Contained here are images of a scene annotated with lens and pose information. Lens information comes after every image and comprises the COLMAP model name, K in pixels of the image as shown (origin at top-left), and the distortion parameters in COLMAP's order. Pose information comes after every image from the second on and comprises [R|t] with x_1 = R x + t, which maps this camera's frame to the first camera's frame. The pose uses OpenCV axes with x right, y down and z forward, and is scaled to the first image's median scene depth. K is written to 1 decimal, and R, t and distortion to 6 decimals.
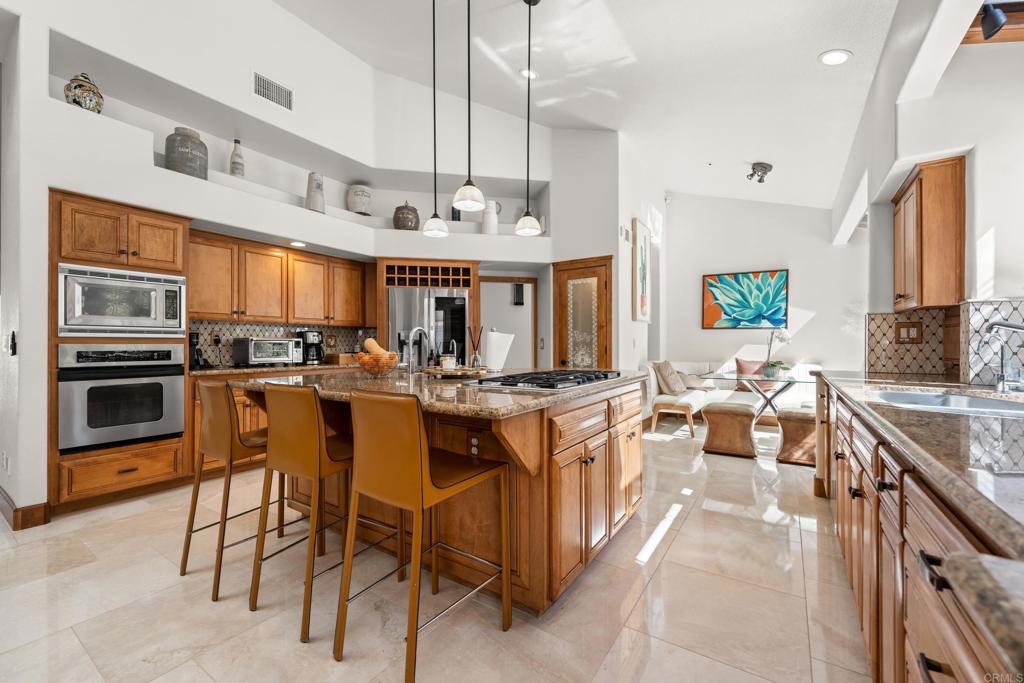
lens RADIAL K [[416.3, 0, 507.7], [0, 416.3, 344.7], [0, 0, 1]] dist [-0.009492, 0.001374]
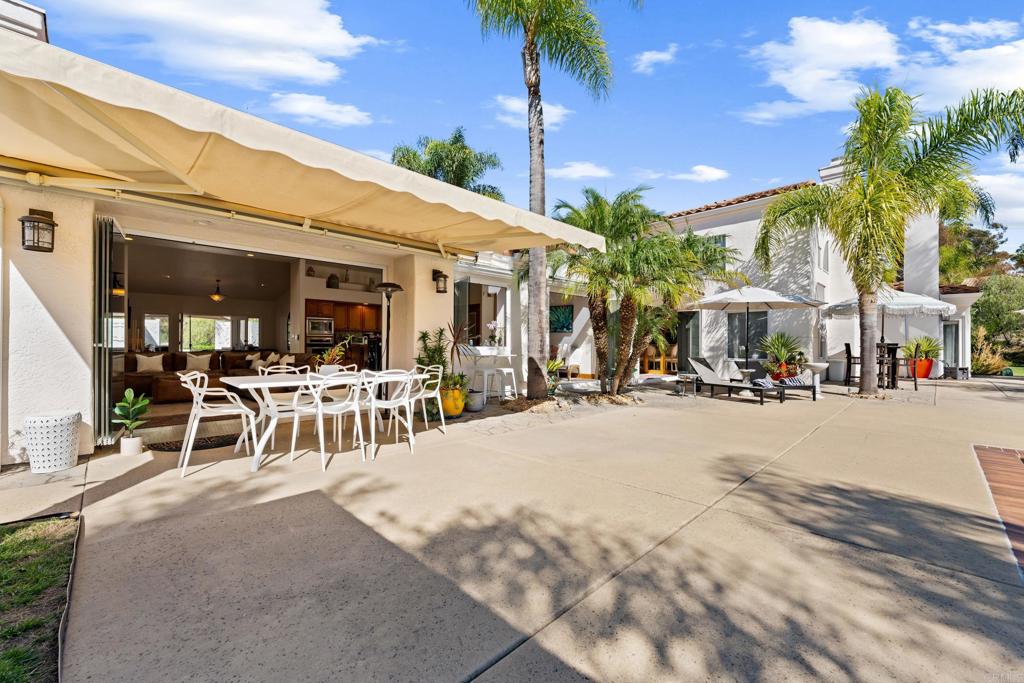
lens RADIAL K [[416.3, 0, 517.9], [0, 416.3, 339.9], [0, 0, 1]] dist [-0.009492, 0.001374]
pose [[0.982014, -0.004798, -0.188750, 0.892650], [0.003271, 0.999959, -0.008399, 0.031940], [0.188782, 0.007630, 0.981989, -1.359534]]
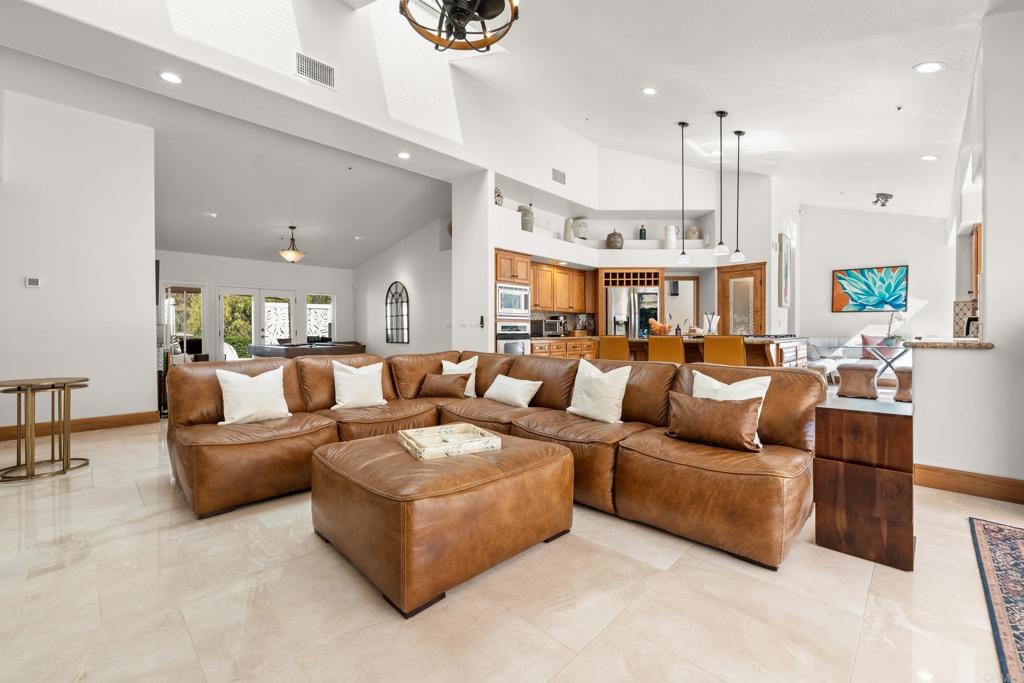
lens RADIAL K [[416.3, 0, 512.1], [0, 416.3, 335.4], [0, 0, 1]] dist [-0.009492, 0.001374]
pose [[0.981645, 0.000032, -0.190720, -0.320736], [0.001977, 0.999945, 0.010344, 0.022920], [0.190710, -0.010531, 0.981590, -0.556268]]
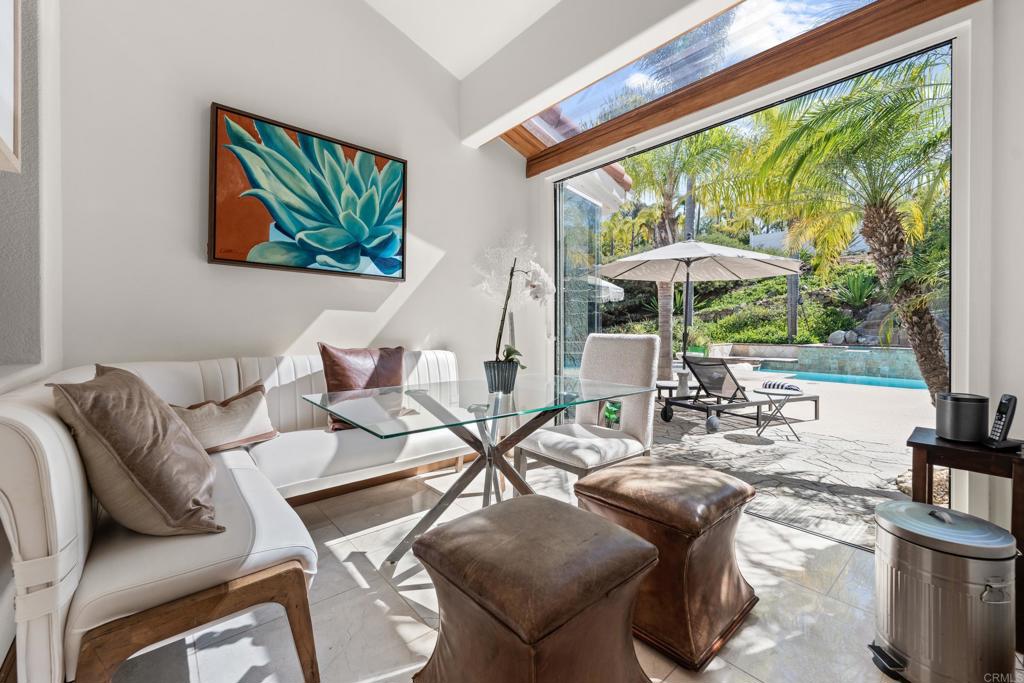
lens RADIAL K [[416.3, 0, 505.5], [0, 416.3, 333.3], [0, 0, 1]] dist [-0.009492, 0.001374]
pose [[0.268291, -0.005704, 0.963321, 0.251904], [-0.003357, 0.999971, 0.006857, 0.022197], [-0.963332, -0.005074, 0.268264, 0.825927]]
